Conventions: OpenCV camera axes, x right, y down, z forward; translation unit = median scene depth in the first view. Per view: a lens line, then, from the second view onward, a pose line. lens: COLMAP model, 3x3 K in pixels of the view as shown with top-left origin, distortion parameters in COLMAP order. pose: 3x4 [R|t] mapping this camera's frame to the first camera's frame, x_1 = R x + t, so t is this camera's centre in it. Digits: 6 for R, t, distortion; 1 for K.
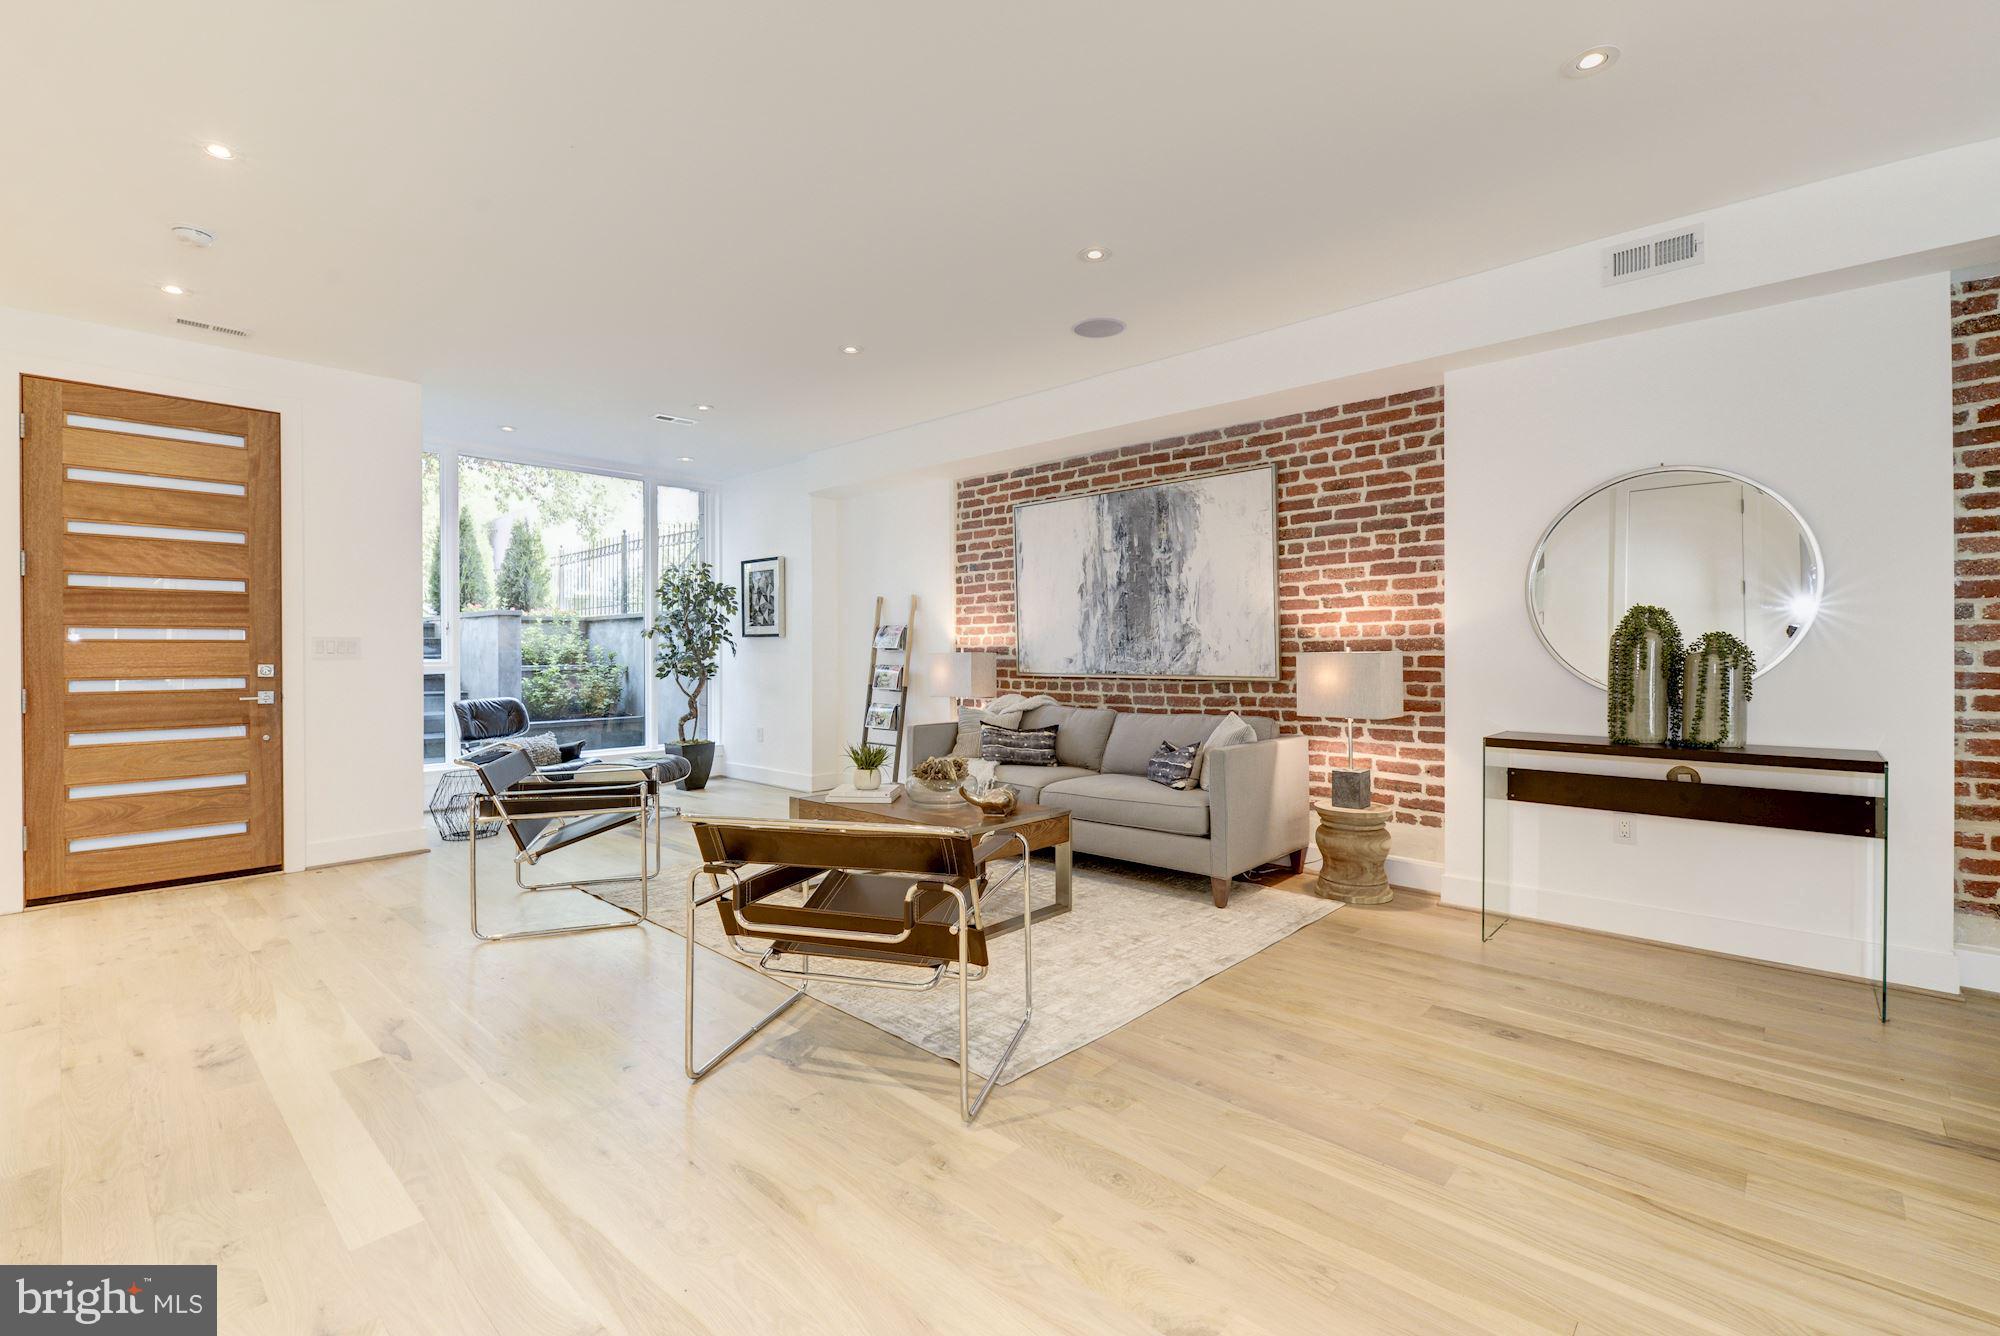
lens RADIAL K [[873.2, 0, 1006.2], [0, 873.2, 656.7], [0, 0, 1]] dist [0.006574, -0.002582]
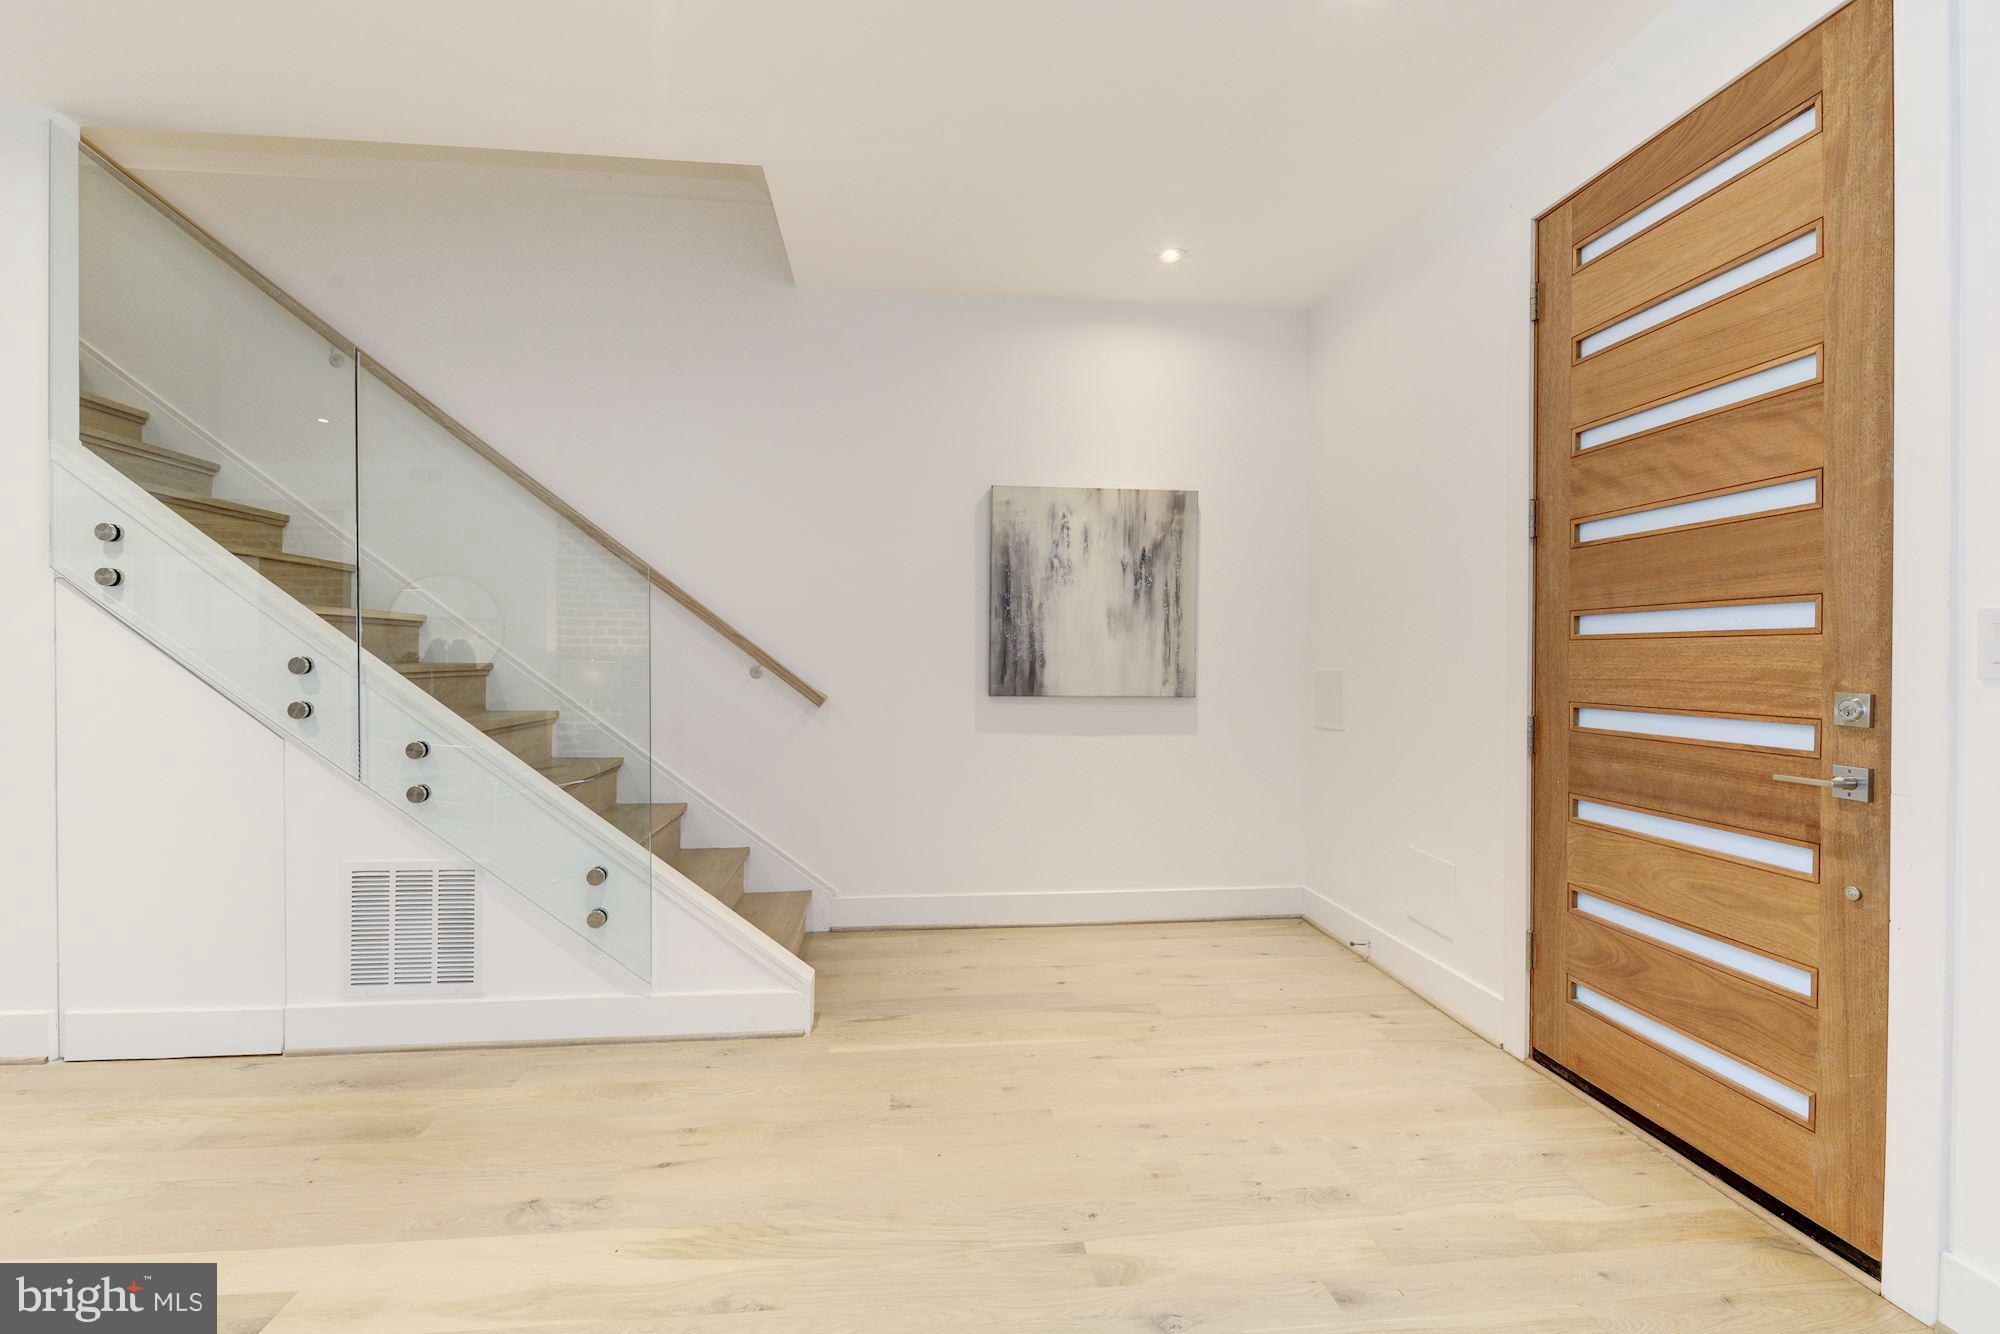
lens RADIAL K [[873.2, 0, 999.0], [0, 873.2, 664.4], [0, 0, 1]] dist [0.006574, -0.002582]
pose [[-0.658005, 0.005181, -0.752996, -0.363757], [-0.008412, 0.999863, 0.014230, -0.005695], [0.752967, 0.015698, -0.657871, 1.055270]]
